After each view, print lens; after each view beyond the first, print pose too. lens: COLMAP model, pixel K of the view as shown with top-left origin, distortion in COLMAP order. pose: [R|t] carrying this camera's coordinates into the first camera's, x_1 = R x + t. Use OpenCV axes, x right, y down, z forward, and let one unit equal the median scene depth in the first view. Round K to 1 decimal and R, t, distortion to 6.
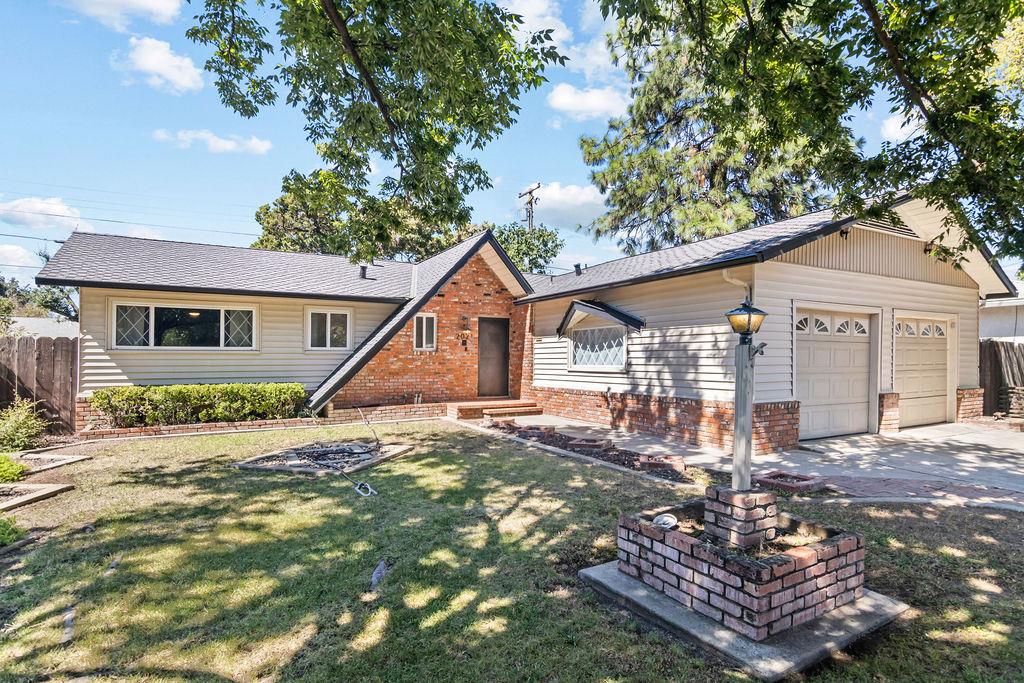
lens RADIAL K [[522.1, 0, 536.1], [0, 522.1, 363.0], [0, 0, 1]] dist [0.000569, 0.000141]
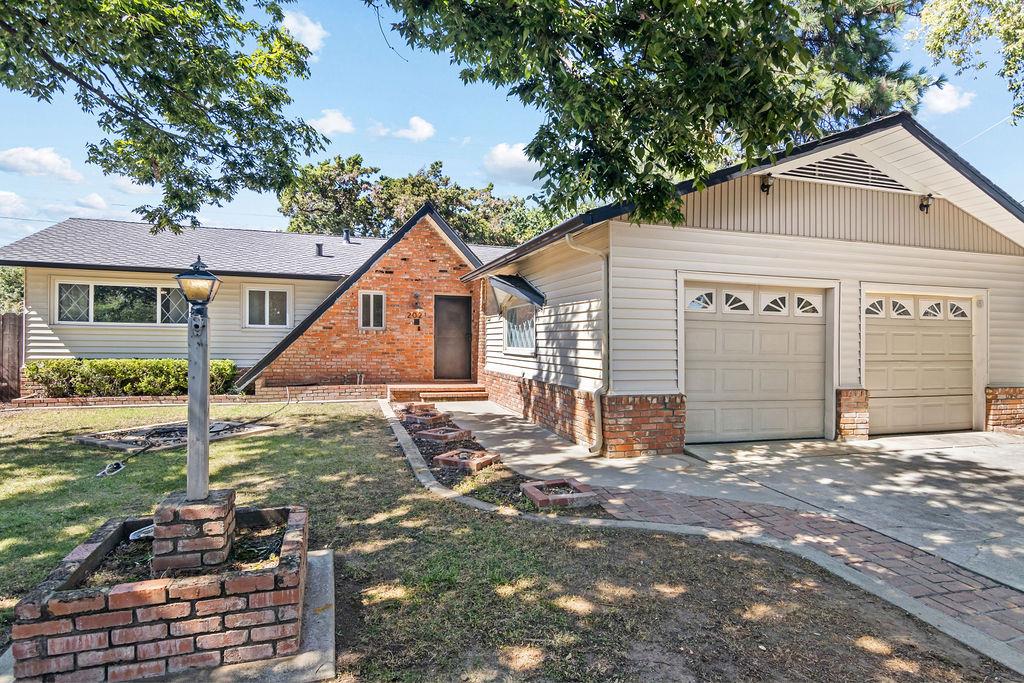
lens RADIAL K [[543.2, 0, 535.0], [0, 543.2, 345.3], [0, 0, 1]] dist [-0.000419, -0.000122]
pose [[0.979024, 0.016845, -0.203050, 0.330472], [-0.017153, 0.999853, 0.000242, -0.000212], [0.203024, 0.003246, 0.979168, 0.090850]]
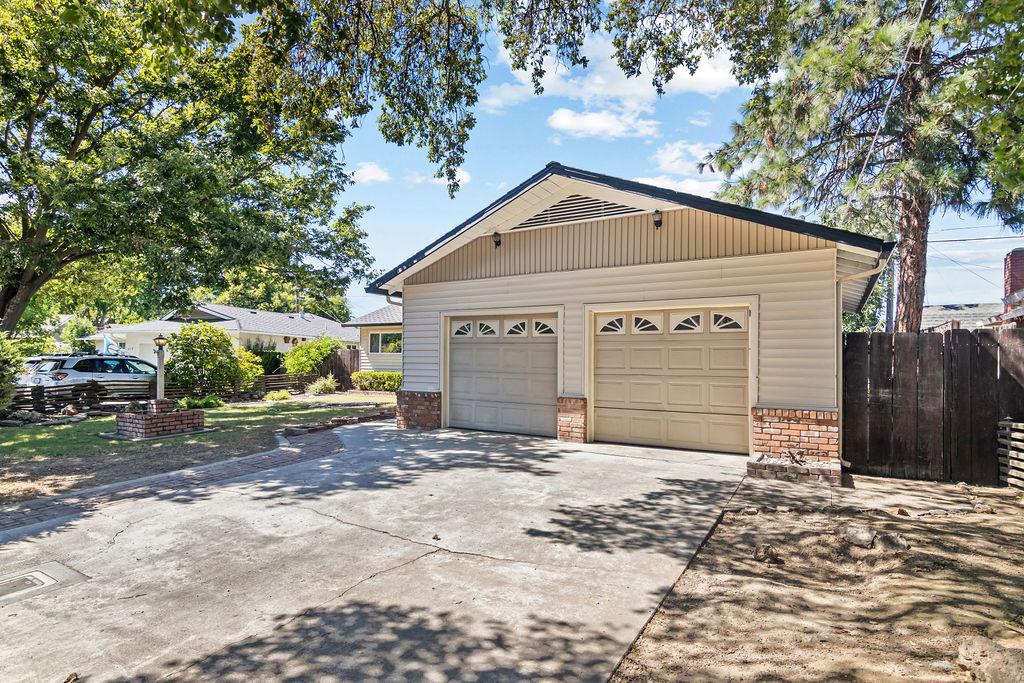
lens RADIAL K [[522.1, 0, 536.1], [0, 522.1, 363.0], [0, 0, 1]] dist [0.000569, 0.000141]
pose [[0.509900, 0.006577, -0.860208, 1.246930], [-0.021484, 0.999756, -0.005091, 0.002991], [0.859965, 0.021076, 0.509917, 0.419903]]
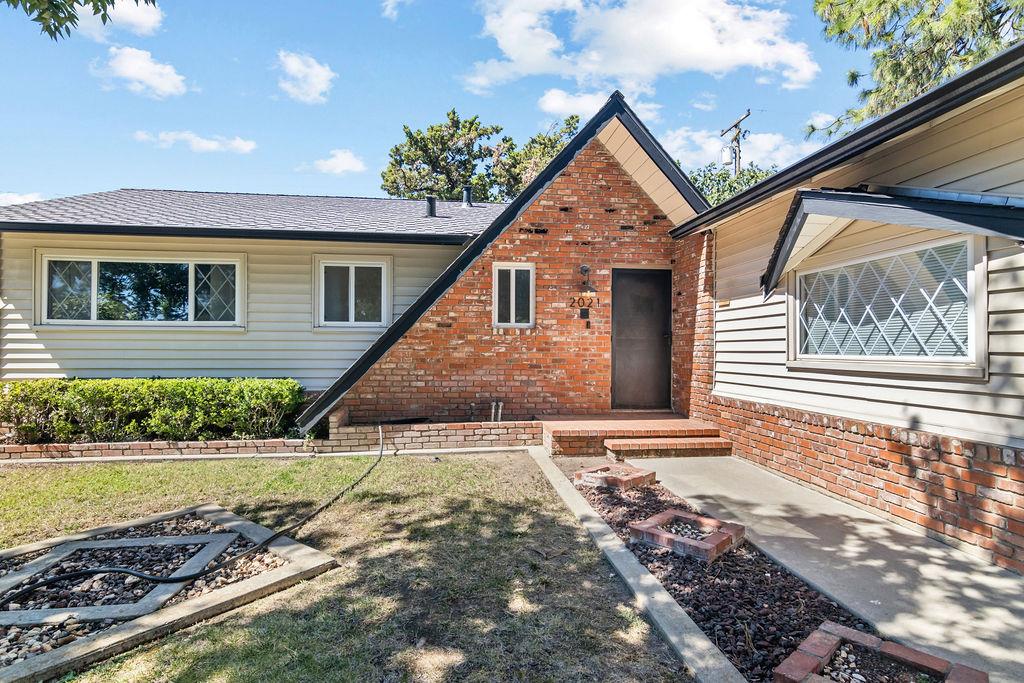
lens RADIAL K [[533.1, 0, 516.1], [0, 533.1, 337.2], [0, 0, 1]] dist [-0.000341, 0.000208]
pose [[0.912485, -0.002382, -0.409104, 0.038362], [-0.008632, 0.999648, -0.025073, 0.002450], [0.409020, 0.026411, 0.912143, 0.529542]]
